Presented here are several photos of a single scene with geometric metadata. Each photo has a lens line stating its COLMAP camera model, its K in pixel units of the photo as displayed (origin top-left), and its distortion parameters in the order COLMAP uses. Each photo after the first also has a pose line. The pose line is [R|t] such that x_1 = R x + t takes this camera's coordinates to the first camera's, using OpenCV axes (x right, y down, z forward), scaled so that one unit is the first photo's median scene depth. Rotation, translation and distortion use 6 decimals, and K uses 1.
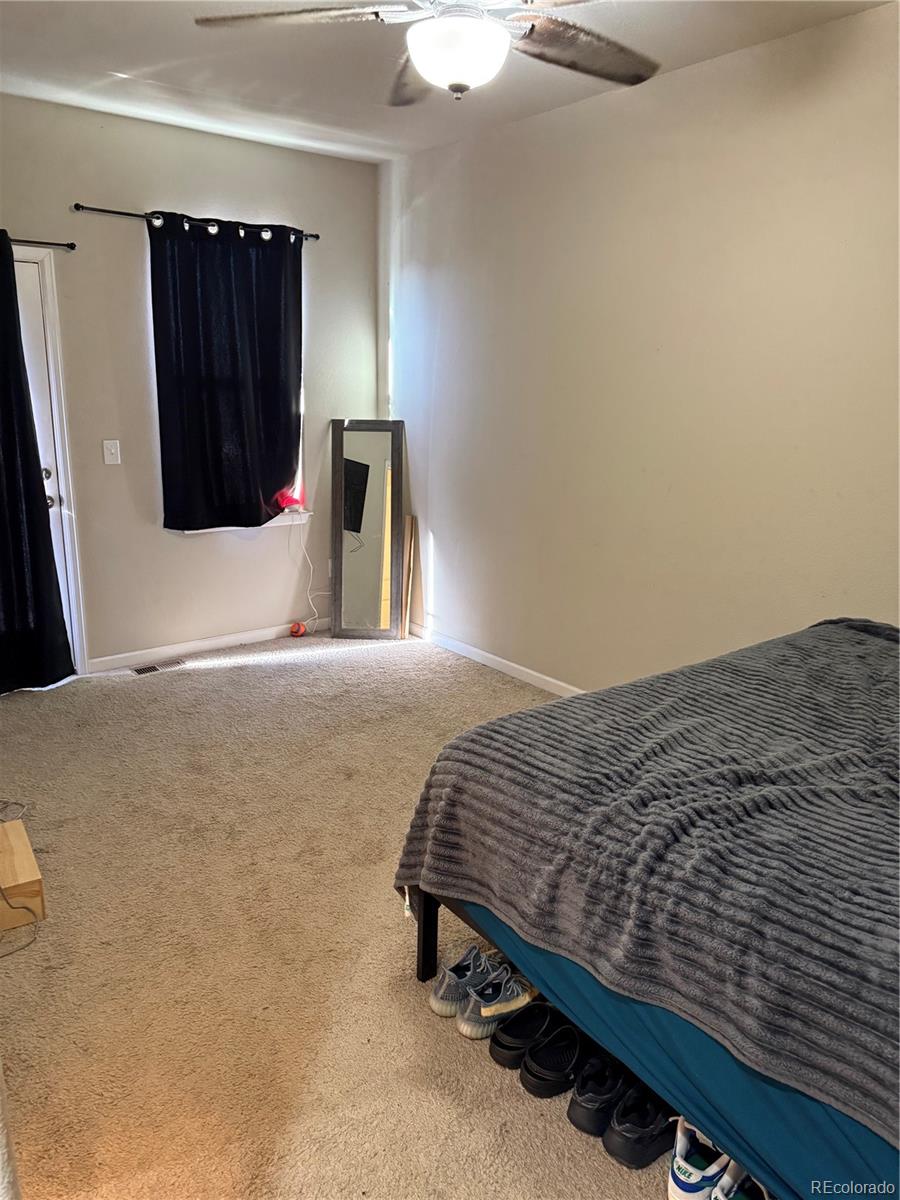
lens RADIAL K [[836.7, 0, 445.0], [0, 836.7, 599.6], [0, 0, 1]] dist [0.100433, -0.150969]
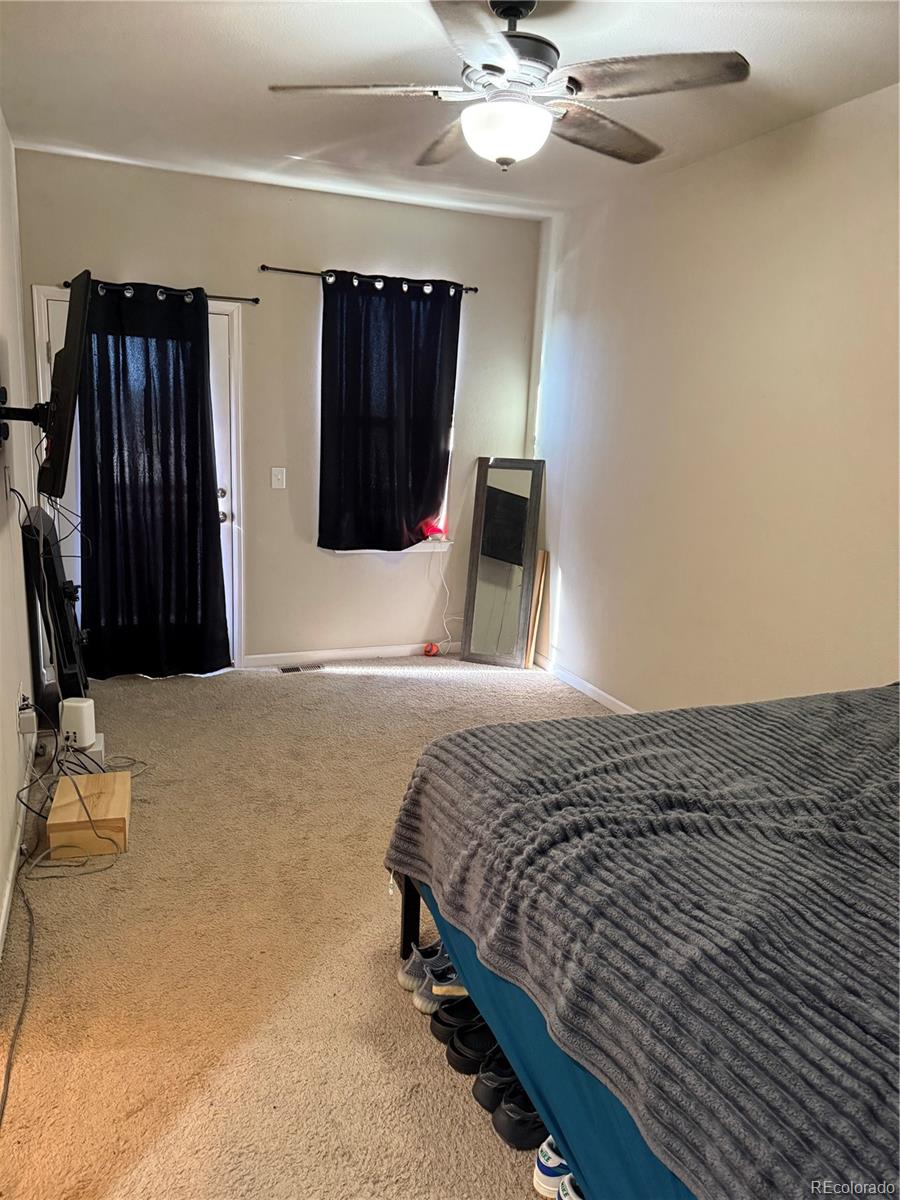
lens RADIAL K [[837.6, 0, 451.0], [0, 837.6, 603.1], [0, 0, 1]] dist [0.149508, -0.270834]
pose [[0.961383, 0.082698, -0.262494, 0.271918], [-0.094885, 0.994905, -0.034075, 0.023634], [0.258338, 0.057666, 0.964332, -0.069112]]
